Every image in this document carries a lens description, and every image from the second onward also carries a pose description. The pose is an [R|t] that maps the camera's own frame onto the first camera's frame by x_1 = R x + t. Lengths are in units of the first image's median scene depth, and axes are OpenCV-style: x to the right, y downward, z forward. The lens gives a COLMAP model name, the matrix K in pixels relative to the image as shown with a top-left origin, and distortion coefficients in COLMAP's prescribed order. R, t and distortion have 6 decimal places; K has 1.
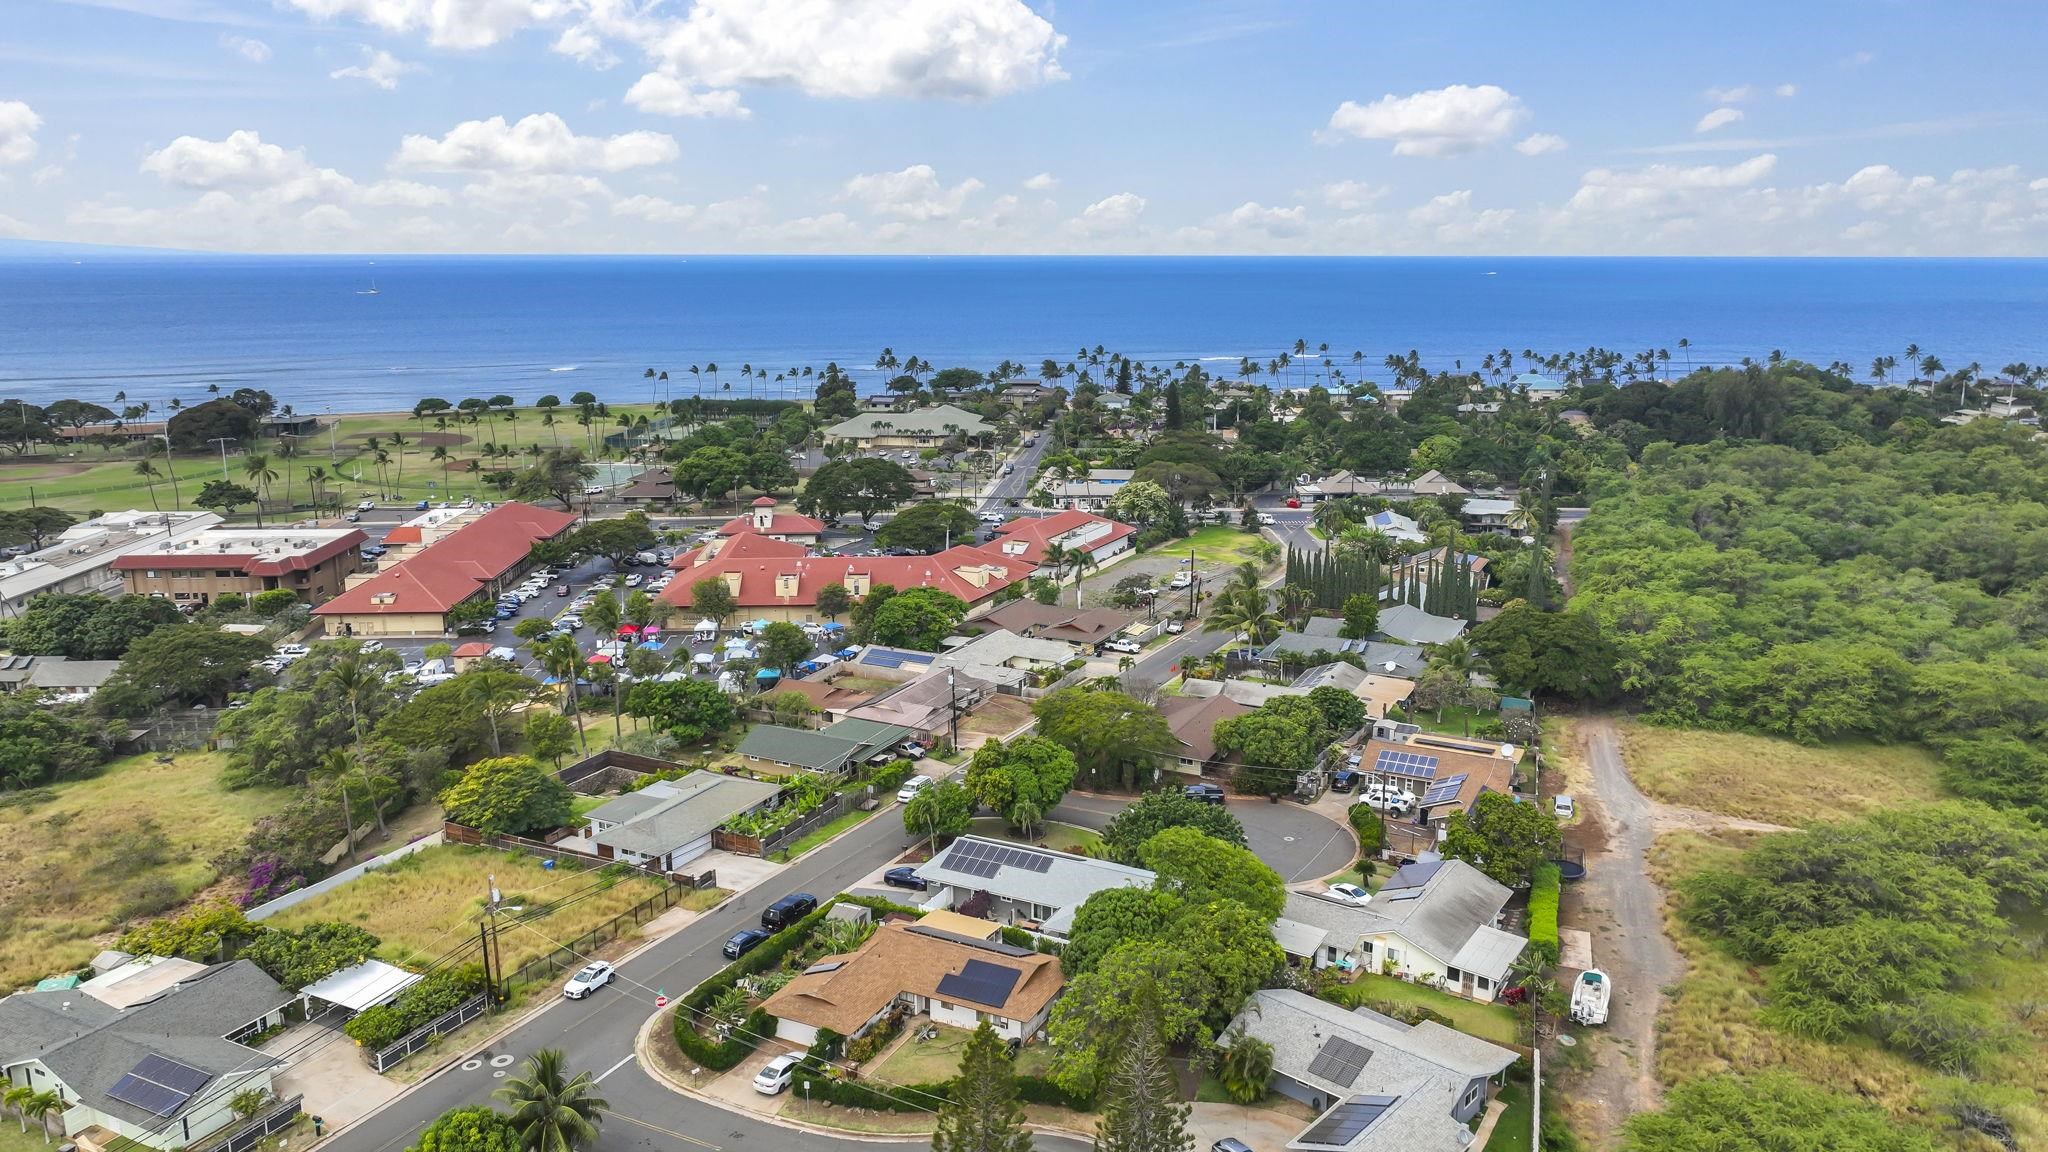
lens RADIAL K [[1440.2, 0, 1024.0], [0, 1440.2, 576.0], [0, 0, 1]] dist [0.001374, 0.011893]
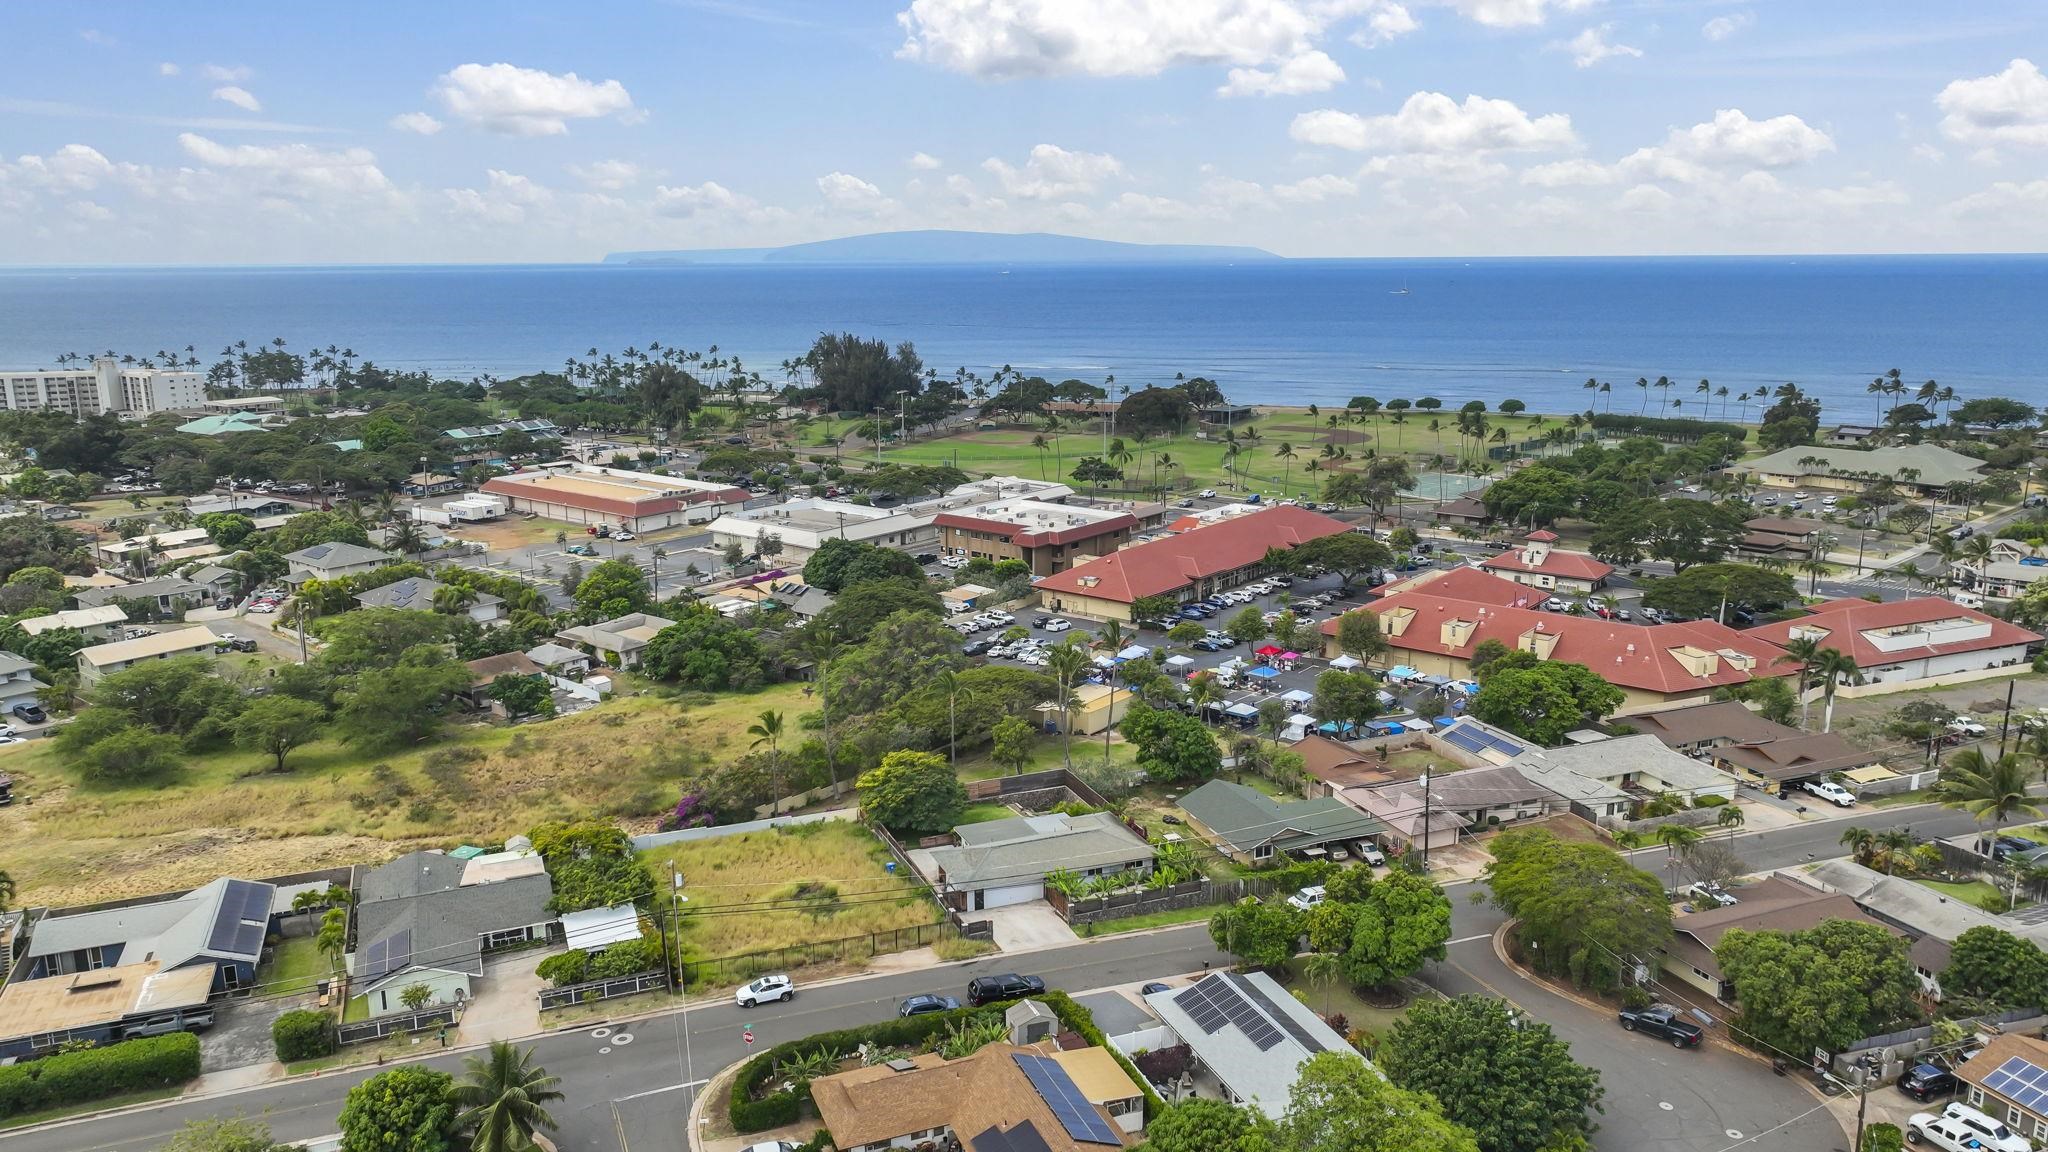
lens RADIAL K [[1440.2, 0, 1024.0], [0, 1440.2, 576.0], [0, 0, 1]] dist [0.001374, 0.011893]
pose [[0.751144, 0.141559, -0.644782, 0.263479], [-0.142187, 0.988505, 0.051380, -0.047094], [0.644644, 0.053086, 0.762638, 0.215076]]
